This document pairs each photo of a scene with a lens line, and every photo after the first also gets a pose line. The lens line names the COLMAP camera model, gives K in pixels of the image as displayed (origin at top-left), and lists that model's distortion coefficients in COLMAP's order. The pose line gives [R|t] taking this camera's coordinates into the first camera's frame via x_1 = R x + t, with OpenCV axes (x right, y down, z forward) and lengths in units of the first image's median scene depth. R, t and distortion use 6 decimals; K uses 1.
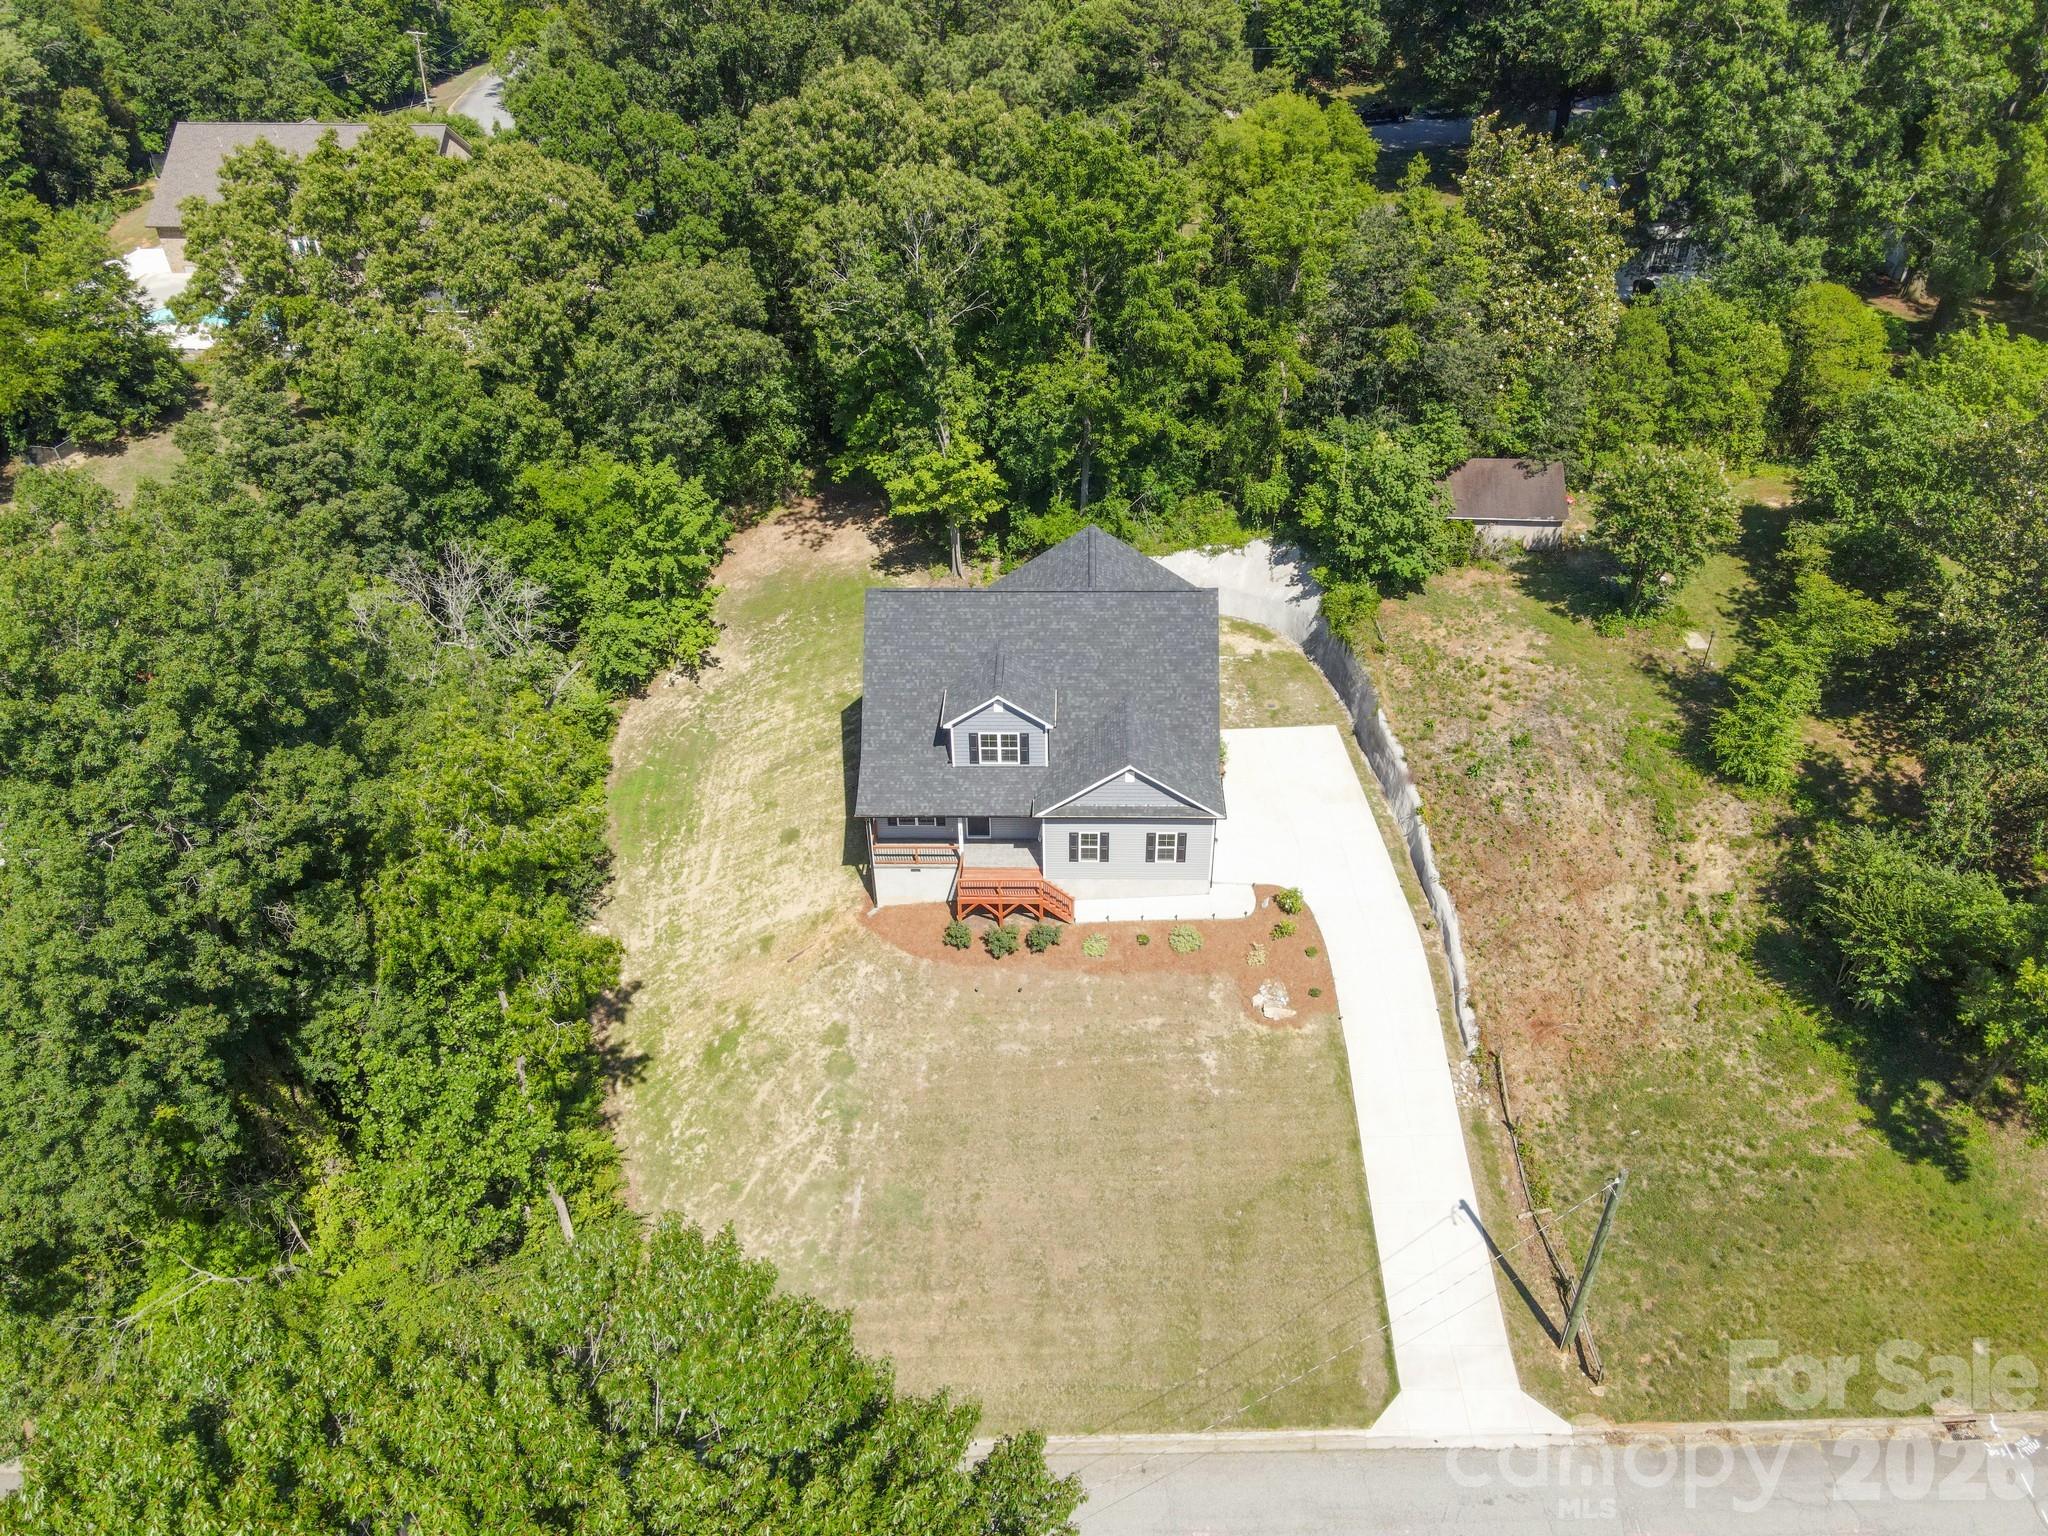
lens RADIAL K [[1517.5, 0, 1030.9], [0, 1517.5, 763.7], [0, 0, 1]] dist [-0.010547, 0.014495]
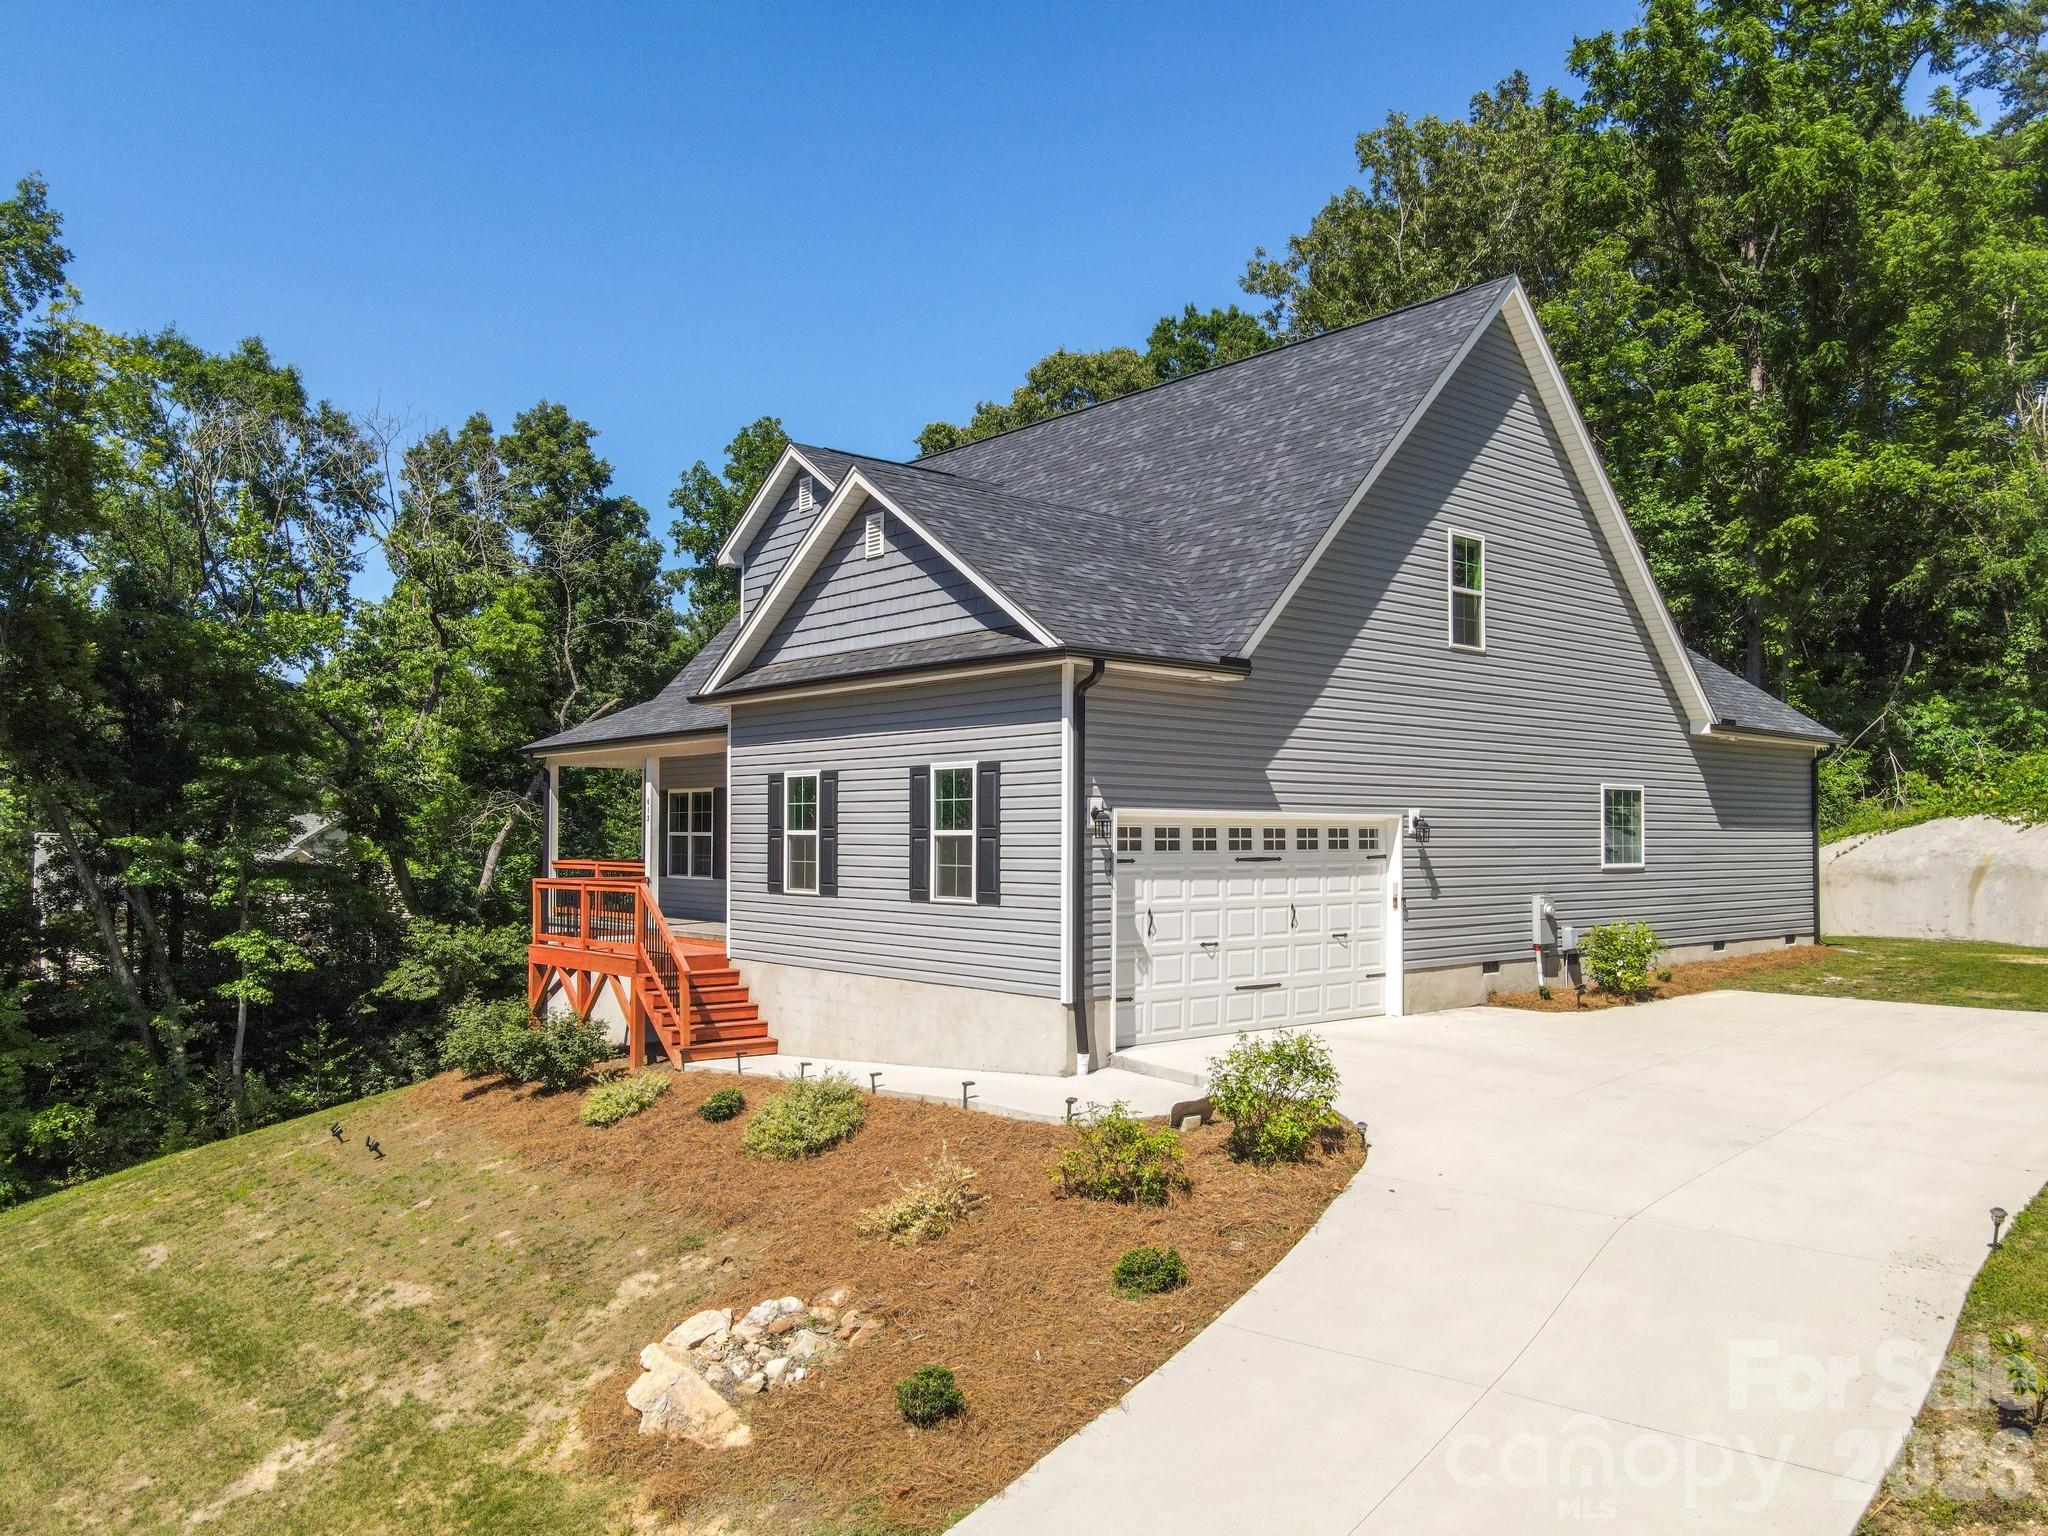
lens RADIAL K [[1517.5, 0, 1016.0], [0, 1517.5, 778.8], [0, 0, 1]] dist [-0.010547, 0.014495]
pose [[0.663954, -0.002555, -0.747769, 0.301481], [-0.463741, 0.783063, -0.414437, 0.155388], [0.586609, 0.621938, 0.518733, 0.860341]]
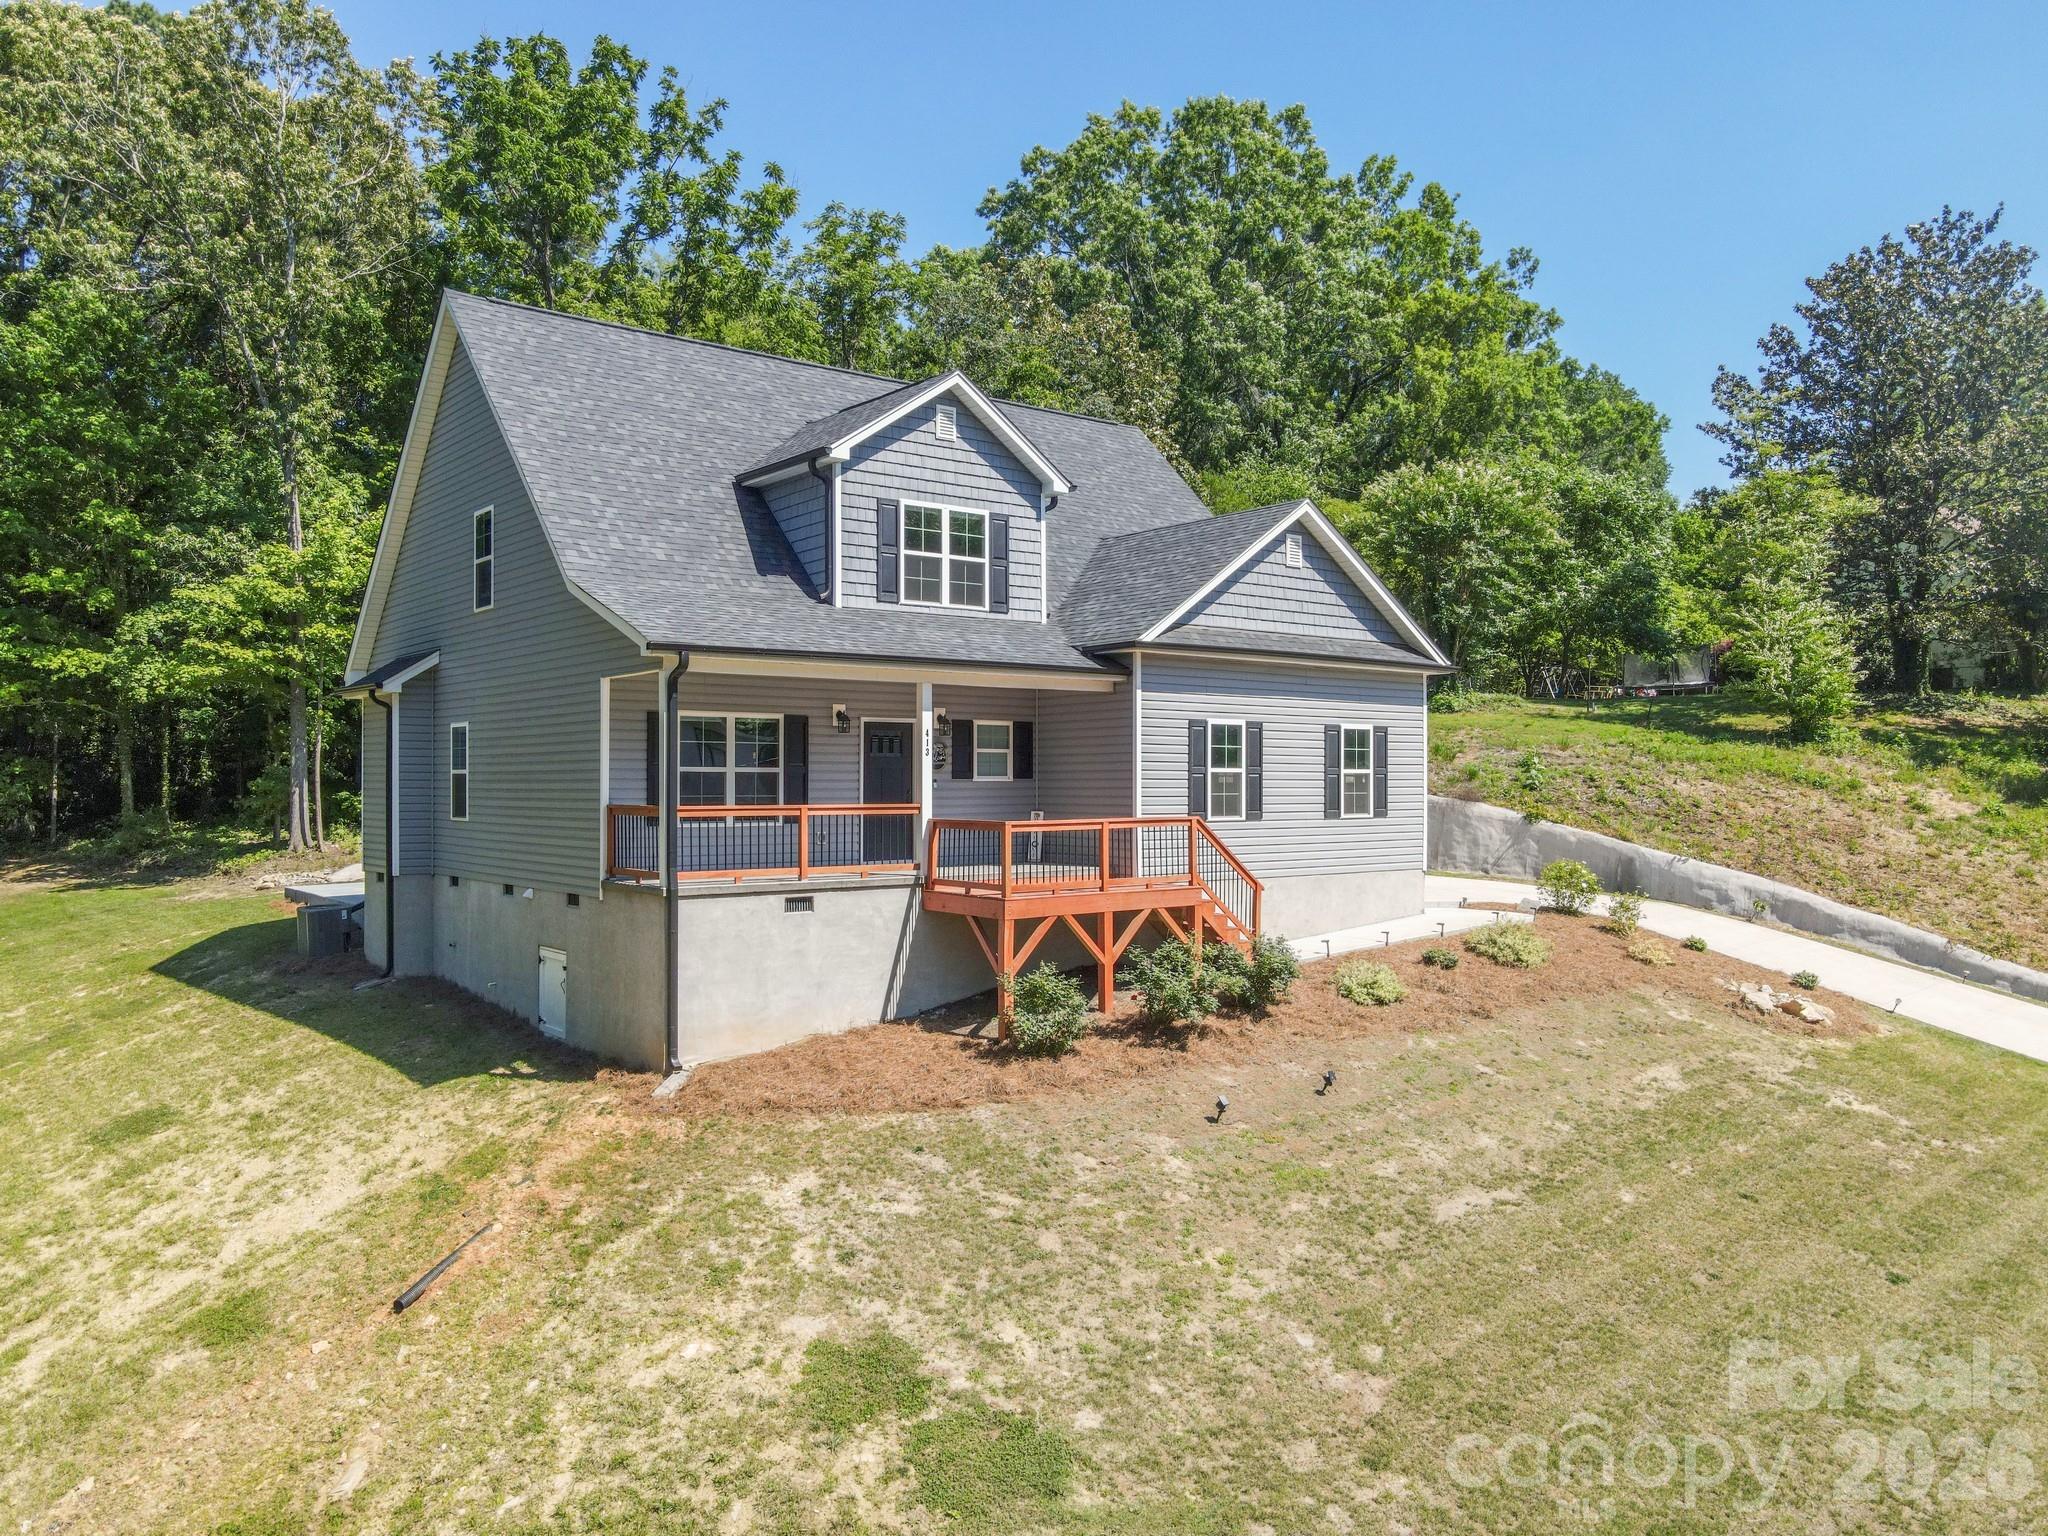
lens RADIAL K [[1517.5, 0, 1012.2], [0, 1517.5, 759.6], [0, 0, 1]] dist [-0.010547, 0.014495]
pose [[0.767129, 0.033283, 0.640629, -0.247225], [0.372090, 0.790406, -0.486629, 0.218388], [-0.522553, 0.611679, 0.593959, 0.803451]]
